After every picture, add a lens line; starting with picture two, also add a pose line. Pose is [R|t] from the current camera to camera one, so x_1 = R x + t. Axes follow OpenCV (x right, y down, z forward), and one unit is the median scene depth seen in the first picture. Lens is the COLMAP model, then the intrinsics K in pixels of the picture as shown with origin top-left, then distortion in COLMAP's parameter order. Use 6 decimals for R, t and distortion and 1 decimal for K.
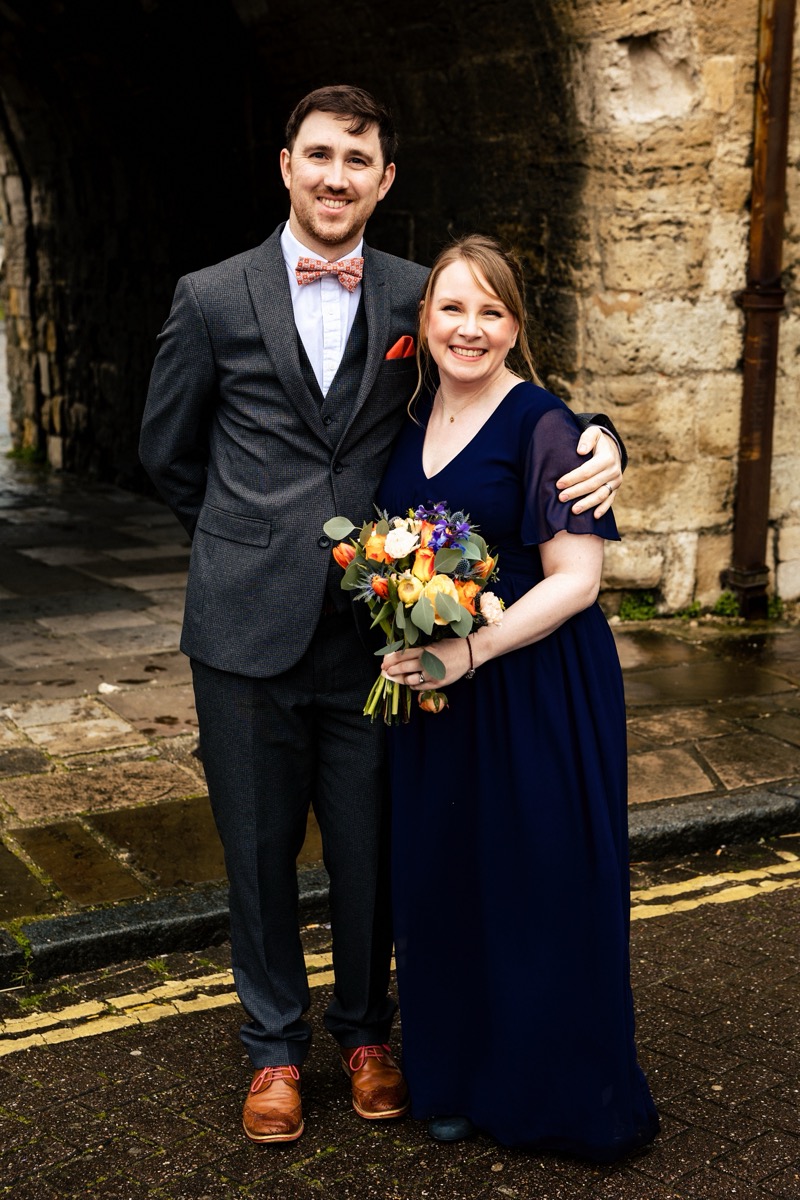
lens RADIAL K [[1777.4, 0, 414.6], [0, 1777.4, 575.3], [0, 0, 1]] dist [0.000686, 0.001586]
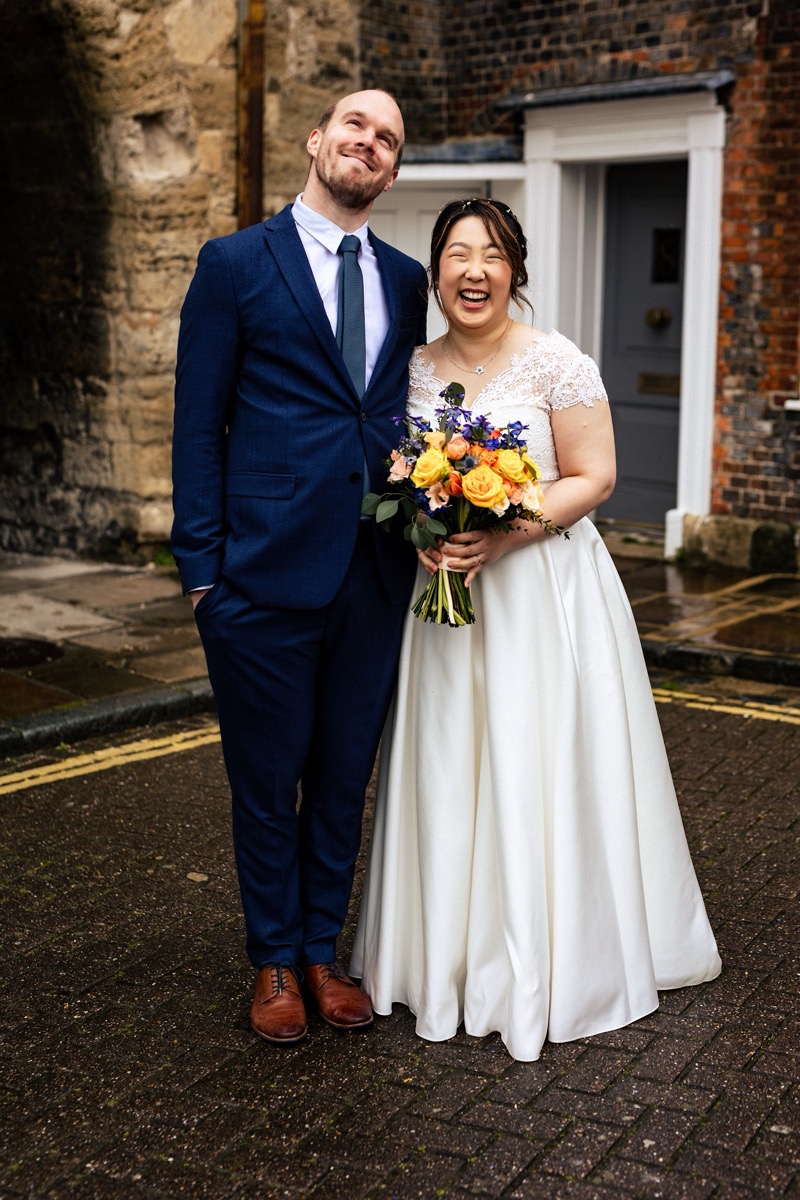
lens RADIAL K [[1695.9, 0, 402.2], [0, 1695.9, 608.7], [0, 0, 1]] dist [-0.005808, 0.044643]
pose [[0.952772, -0.056223, 0.298437, -0.085277], [0.051834, 0.998400, 0.022607, 0.038817], [-0.299230, -0.006070, 0.954162, -0.236535]]
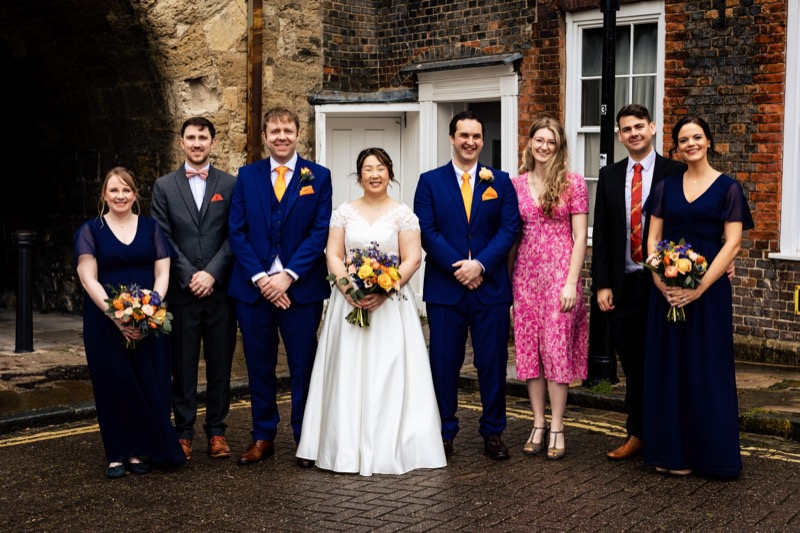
lens RADIAL K [[1158.3, 0, 399.4], [0, 1158.3, 264.8], [0, 0, 1]] dist [-0.005293, 0.042470]
pose [[0.973653, -0.017199, 0.227385, 0.036800], [0.037741, 0.995554, -0.086304, 0.080962], [-0.224890, 0.092612, 0.969973, -0.503629]]
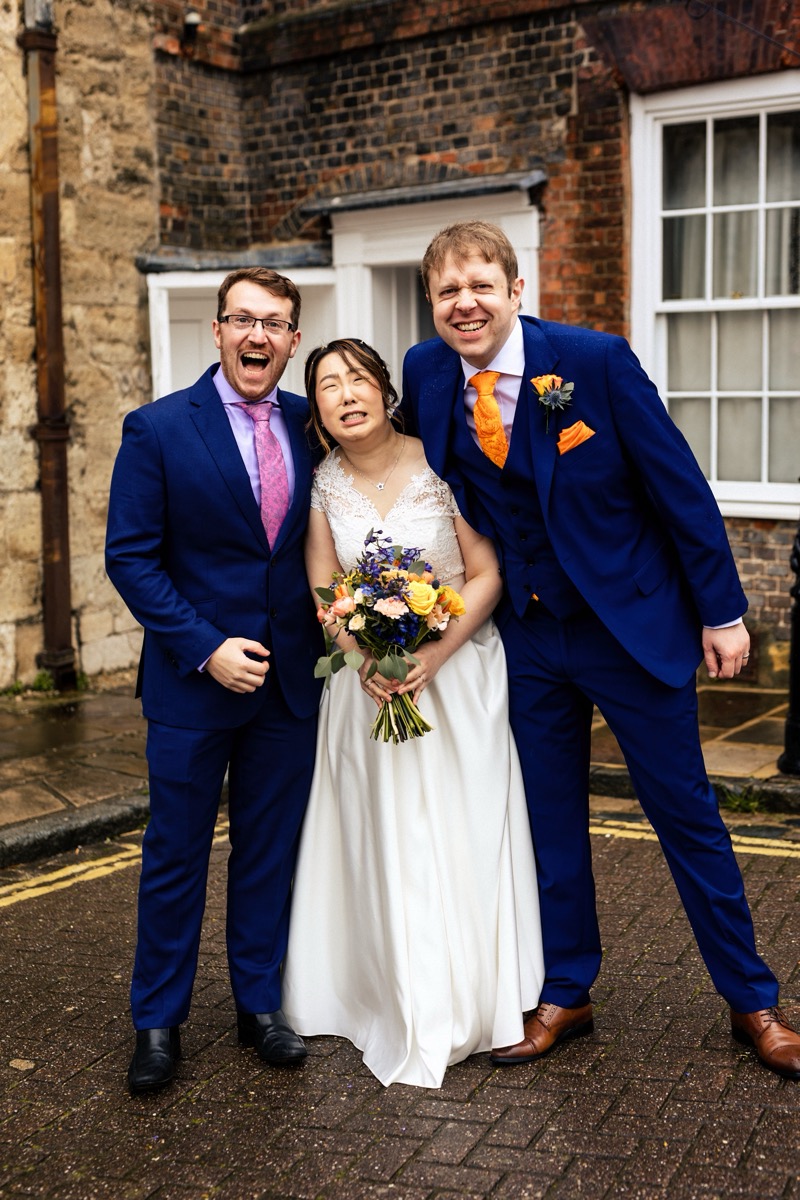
lens RADIAL K [[1689.6, 0, 397.9], [0, 1689.6, 606.0], [0, 0, 1]] dist [0.010728, -0.009020]
pose [[0.909685, -0.071524, 0.409095, -0.077133], [0.095123, 0.994755, -0.037603, 0.033341], [-0.404259, 0.073122, 0.911717, -0.165955]]
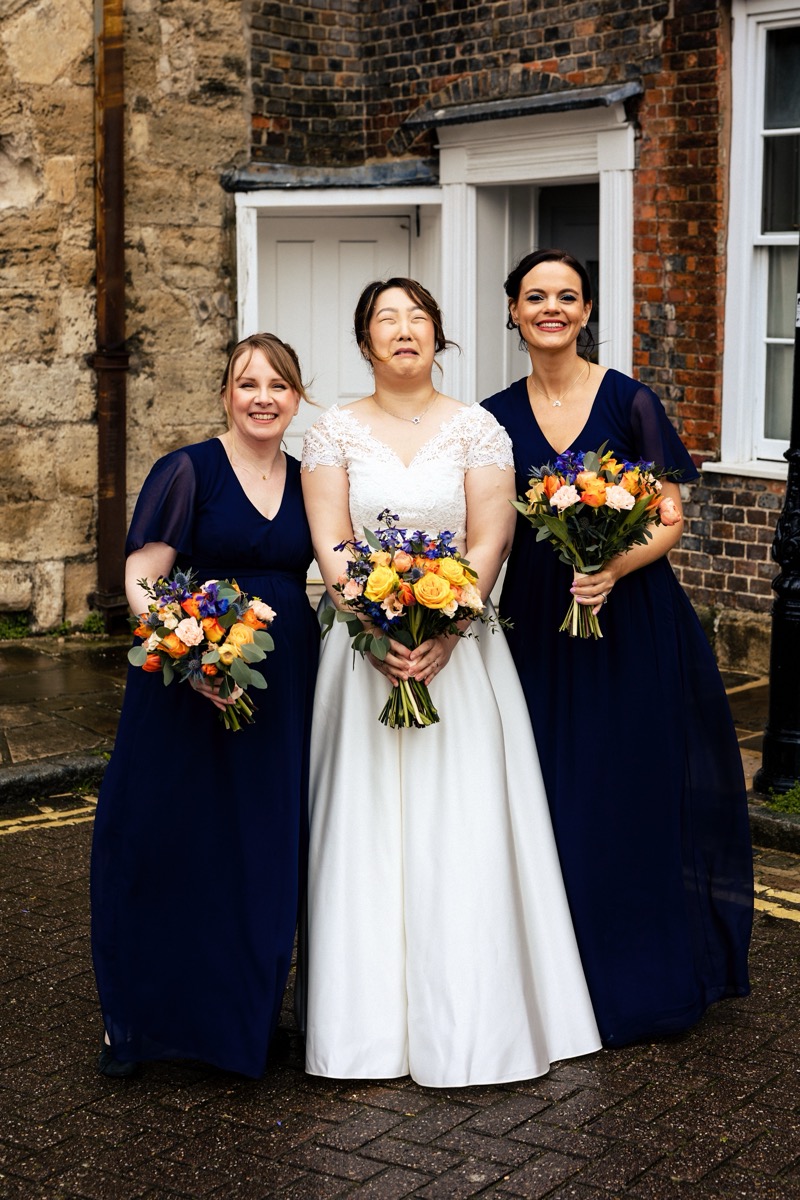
lens RADIAL K [[1879.8, 0, 394.7], [0, 1879.8, 564.7], [0, 0, 1]] dist [0.012999, -0.051650]
pose [[0.982348, -0.026161, 0.185224, 0.149343], [0.032759, 0.998930, -0.032652, 0.026134], [-0.184172, 0.038144, 0.982154, -0.251861]]
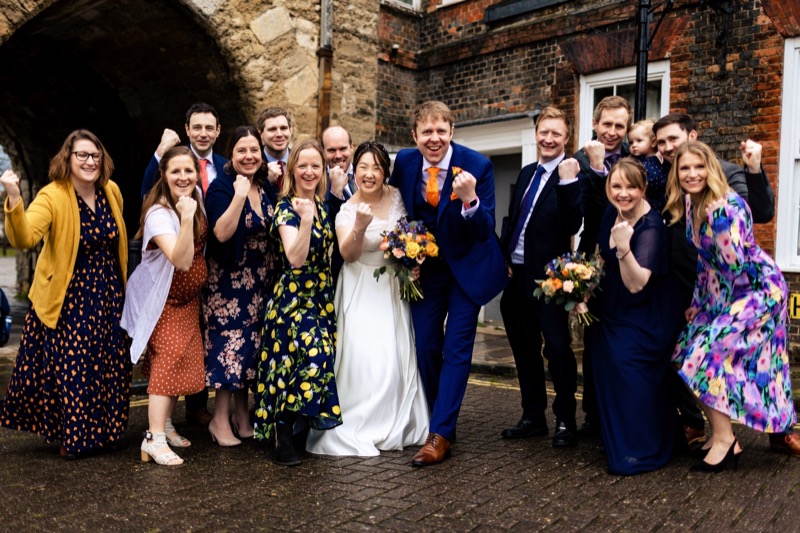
lens RADIAL K [[809.0, 0, 379.1], [0, 809.0, 265.8], [0, 0, 1]] dist [0.004973, 0.015690]
pose [[0.975441, 0.020513, 0.219305, 0.005421], [0.013420, 0.988269, -0.152132, 0.123691], [-0.219853, 0.151339, 0.963723, -0.271144]]
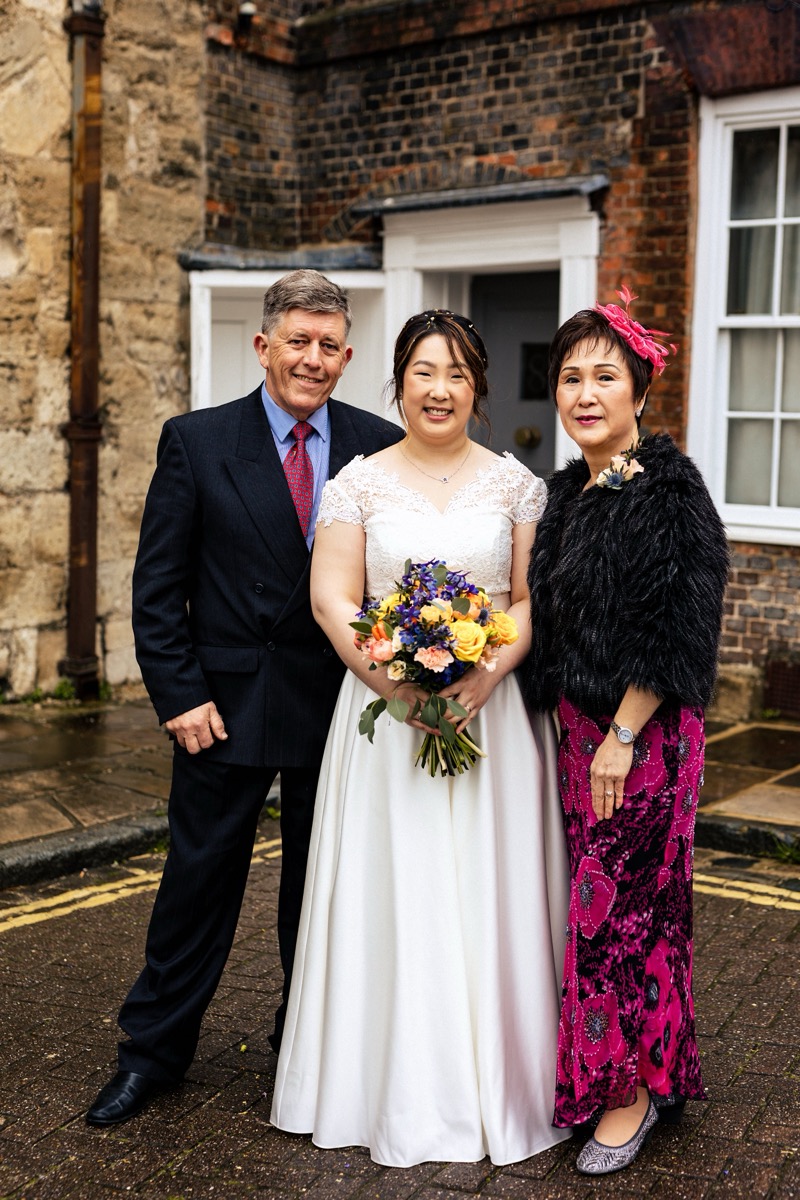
lens RADIAL K [[1689.8, 0, 388.7], [0, 1689.8, 600.2], [0, 0, 1]] dist [0.004529, 0.023909]
pose [[0.925284, -0.031680, 0.377949, -0.048107], [0.055077, 0.997166, -0.051257, 0.027935], [-0.375254, 0.068243, 0.924406, -0.119652]]
